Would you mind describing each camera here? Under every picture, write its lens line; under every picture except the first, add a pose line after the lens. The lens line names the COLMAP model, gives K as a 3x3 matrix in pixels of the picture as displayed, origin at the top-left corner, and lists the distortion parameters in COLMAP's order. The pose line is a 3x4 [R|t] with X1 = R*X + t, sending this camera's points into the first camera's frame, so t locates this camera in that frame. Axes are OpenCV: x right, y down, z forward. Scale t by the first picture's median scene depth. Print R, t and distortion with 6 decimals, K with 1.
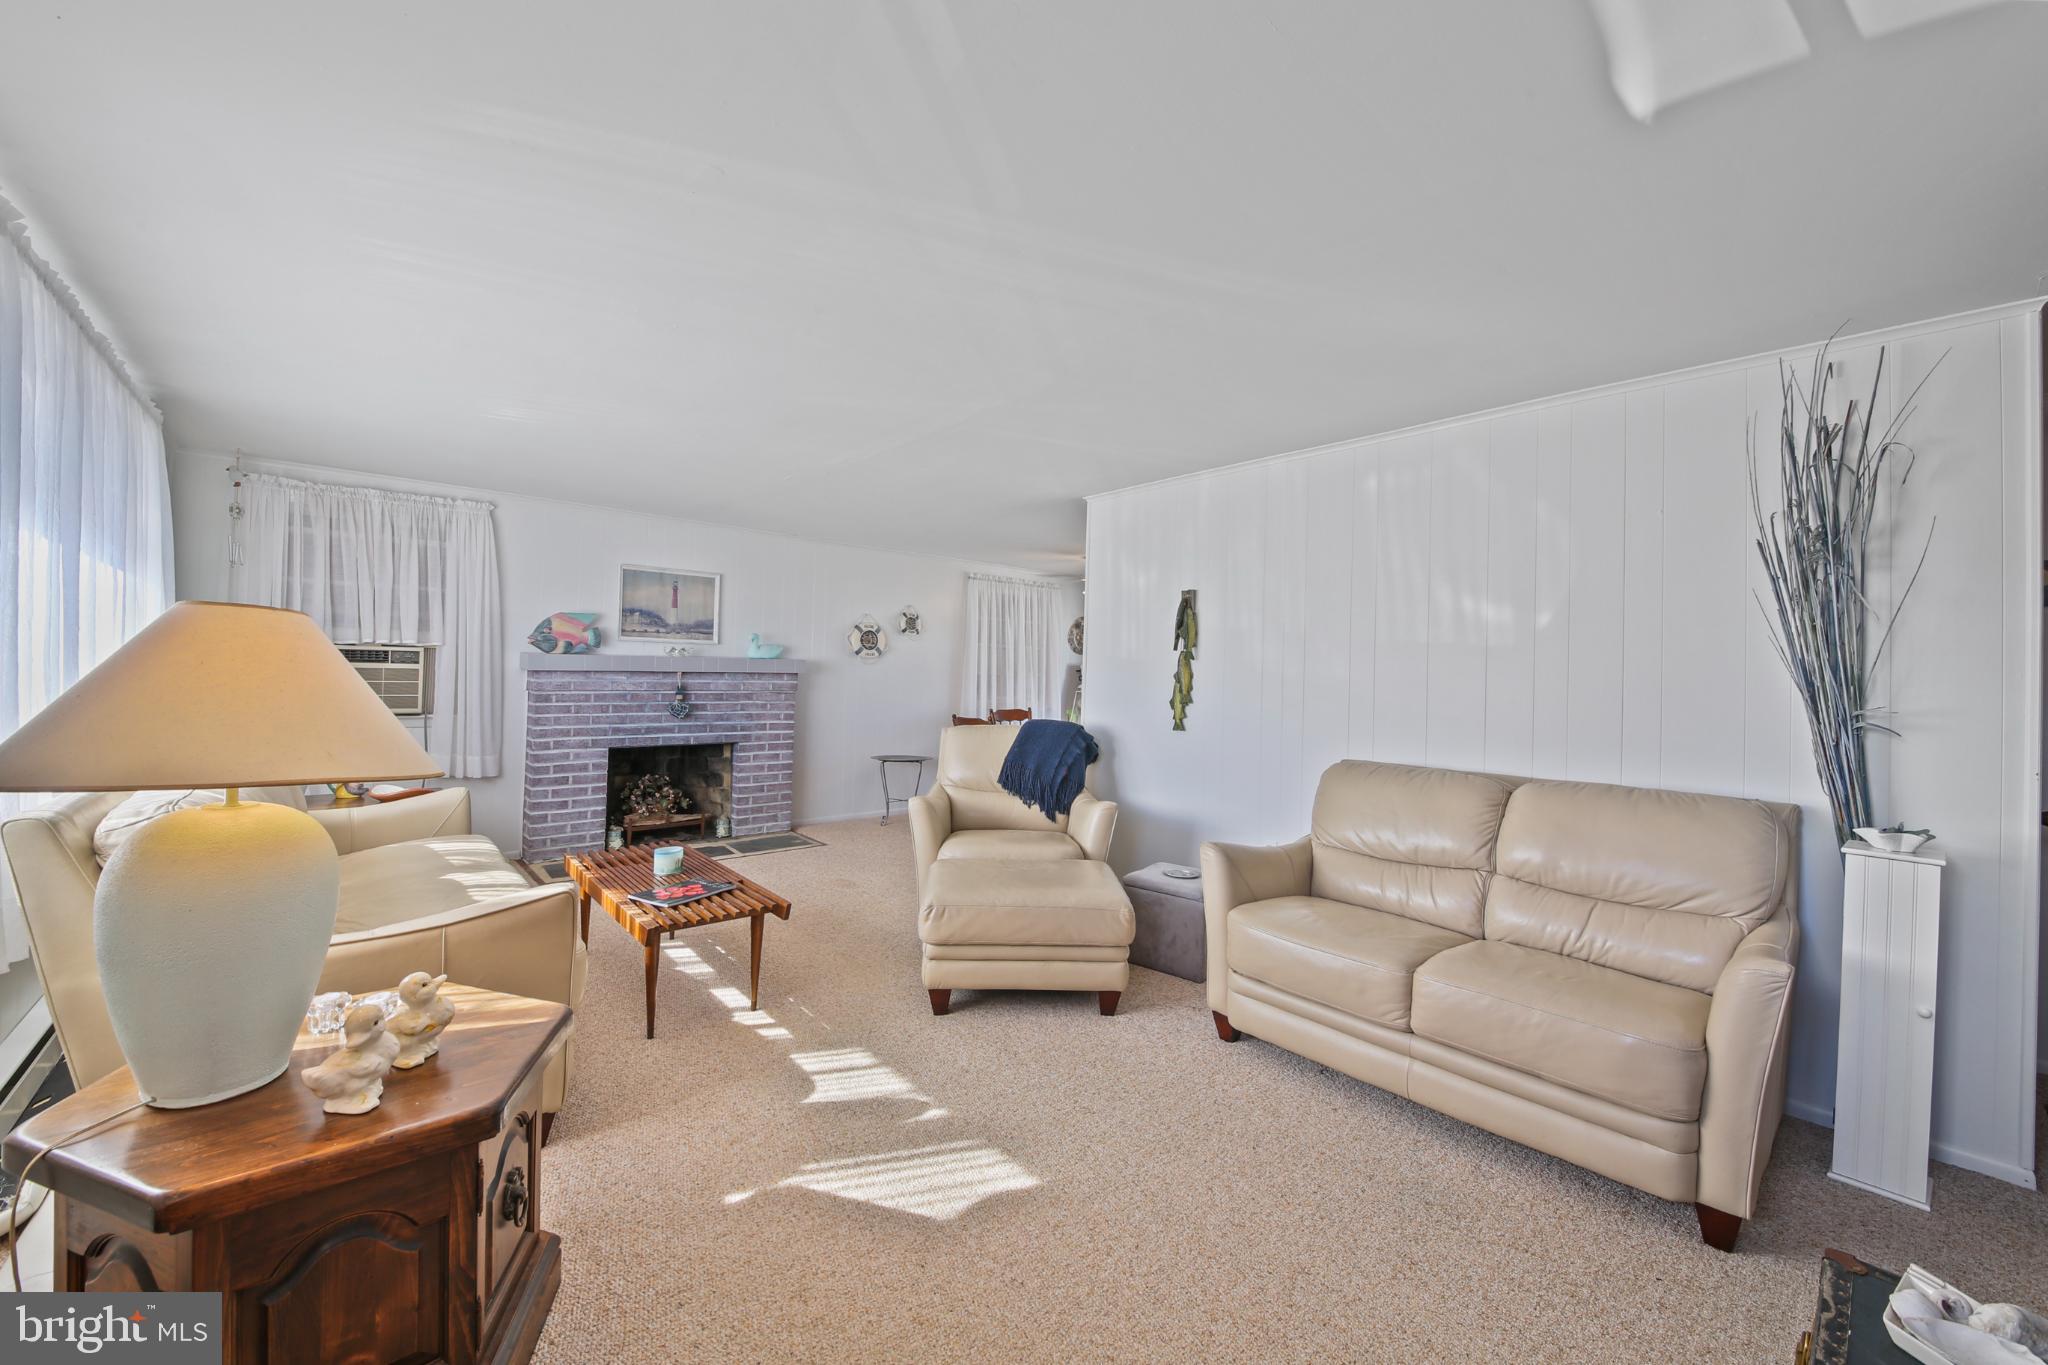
lens RADIAL K [[752.8, 0, 1056.5], [0, 752.8, 667.3], [0, 0, 1]] dist [0.012874, -0.000185]
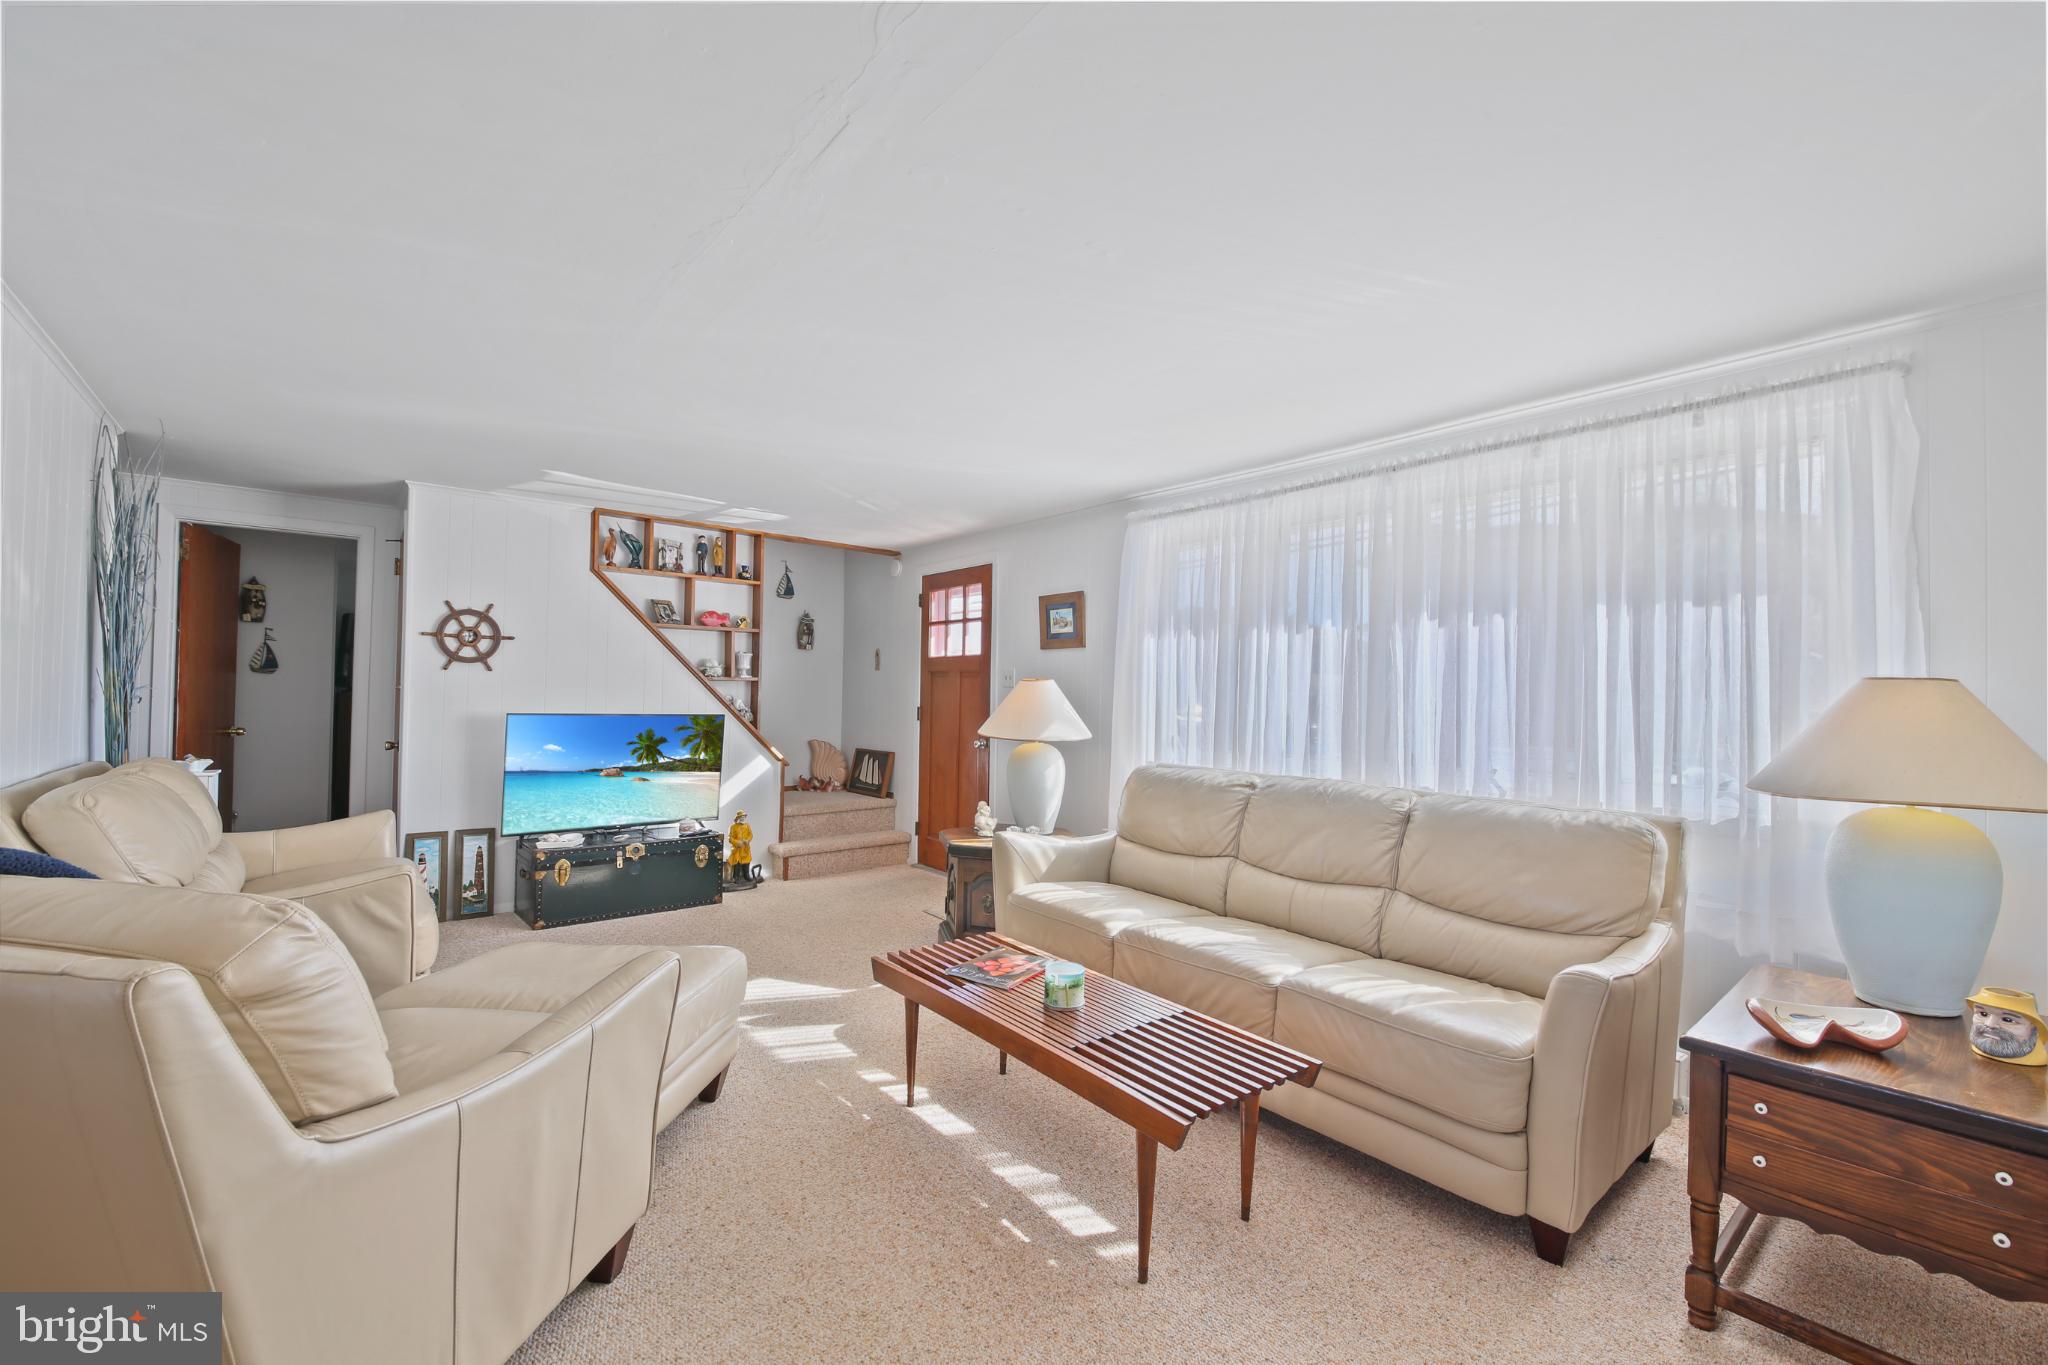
lens RADIAL K [[816.8, 0, 1032.6], [0, 816.8, 729.1], [0, 0, 1]] dist [0.022799, 0.000017]
pose [[-0.995688, -0.061247, 0.069673, -0.318435], [-0.059800, 0.997953, 0.022663, 0.012609], [-0.070918, 0.018398, -0.997312, 1.040095]]
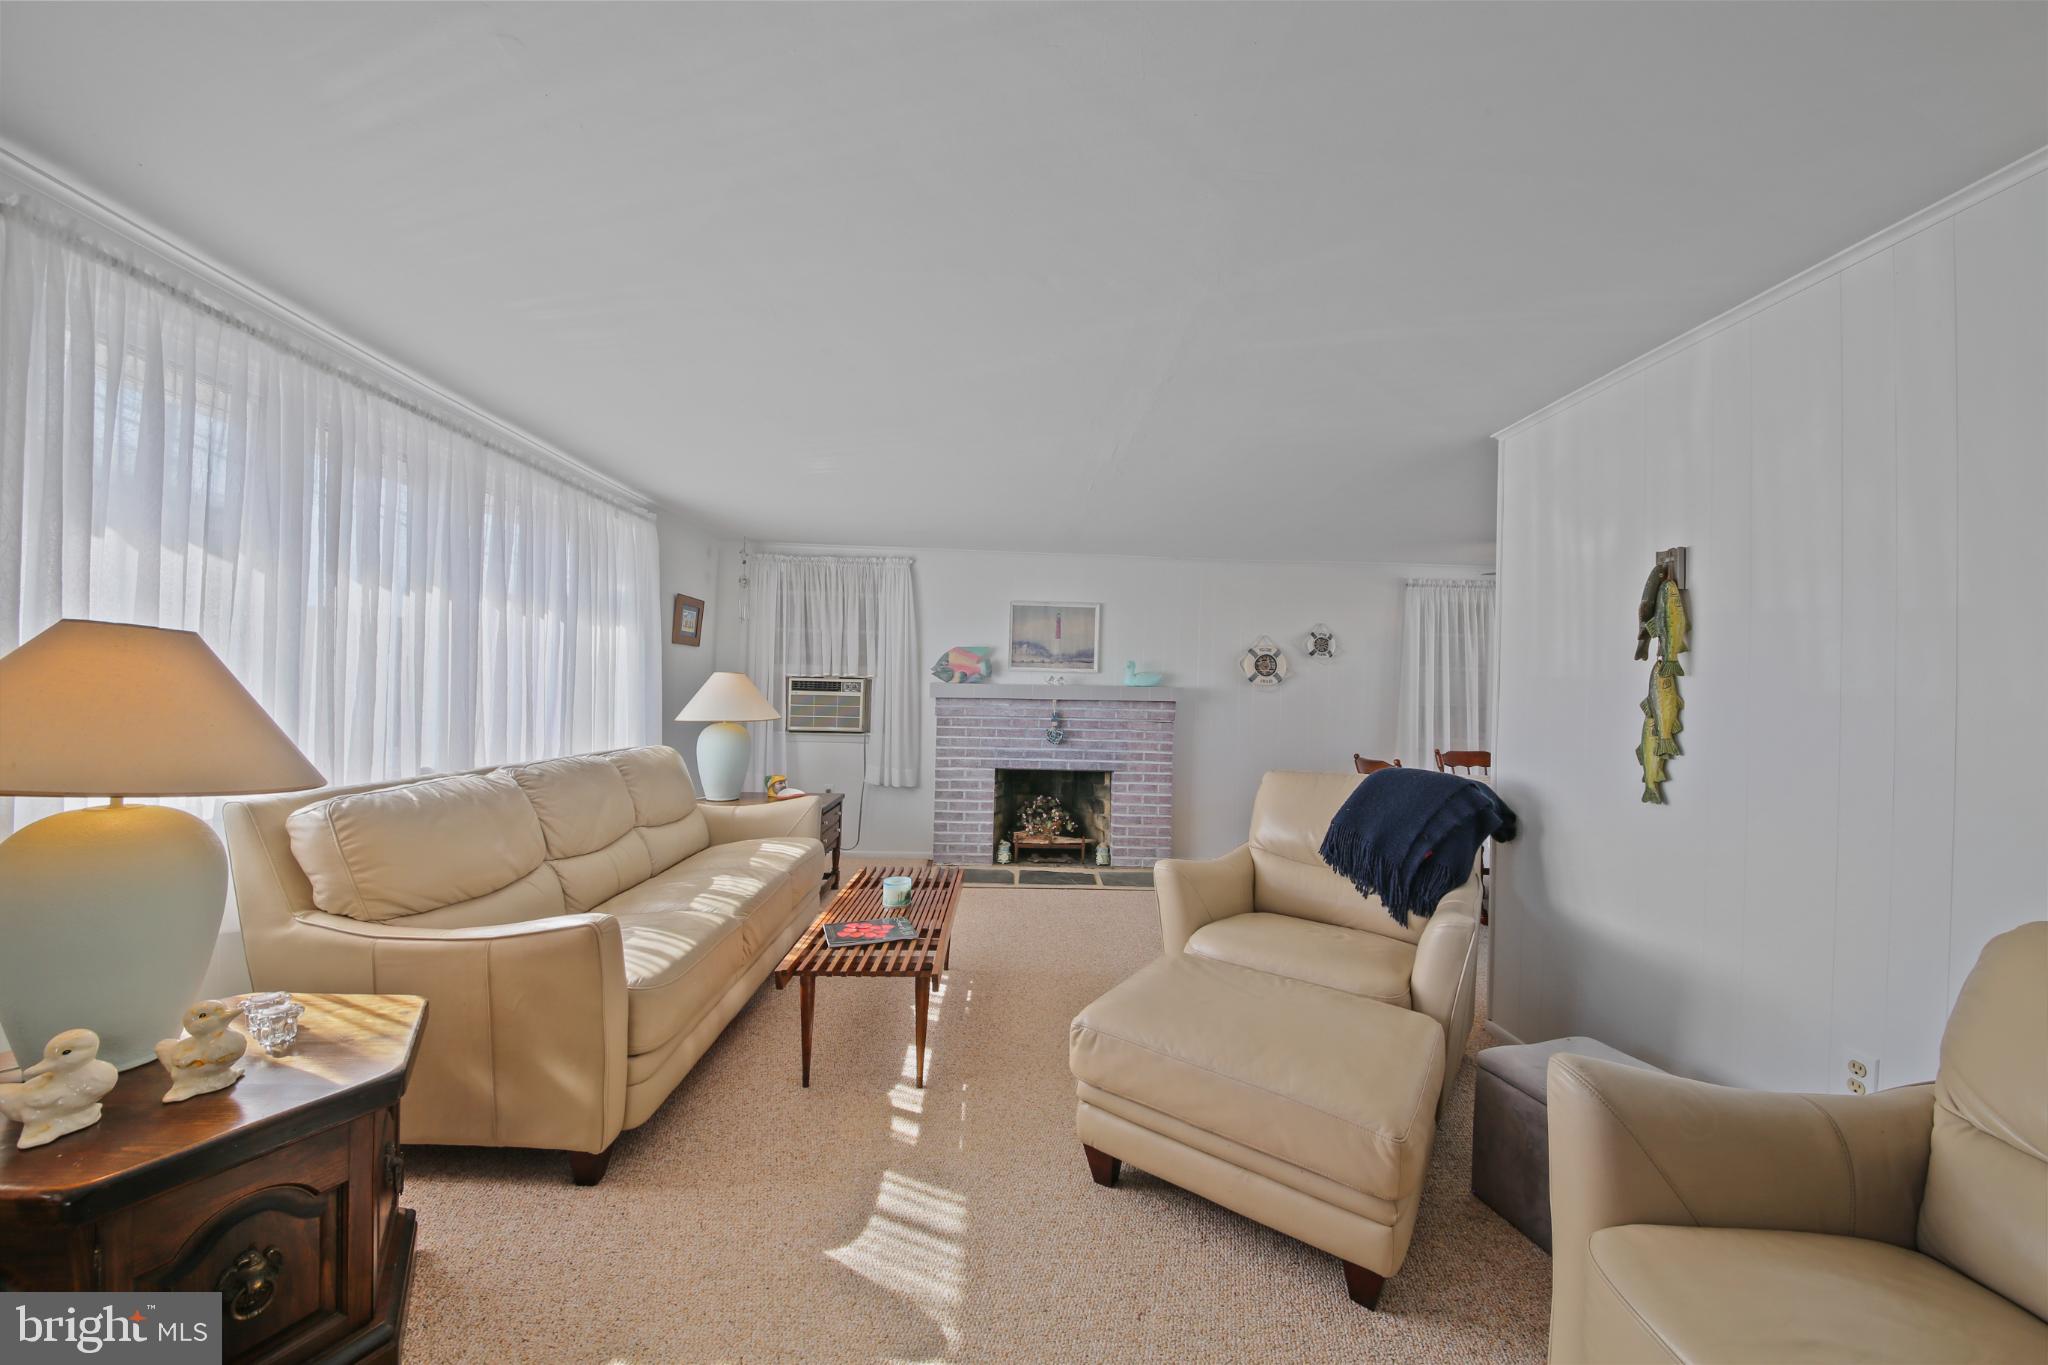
lens RADIAL K [[716.0, 0, 1046.6], [0, 716.0, 682.9], [0, 0, 1]] dist [0.013900, -0.000018]
pose [[0.762035, -0.013957, -0.647386, 0.139451], [-0.000824, 0.999746, -0.022523, 0.005633], [0.647535, 0.017697, 0.761830, 0.256505]]
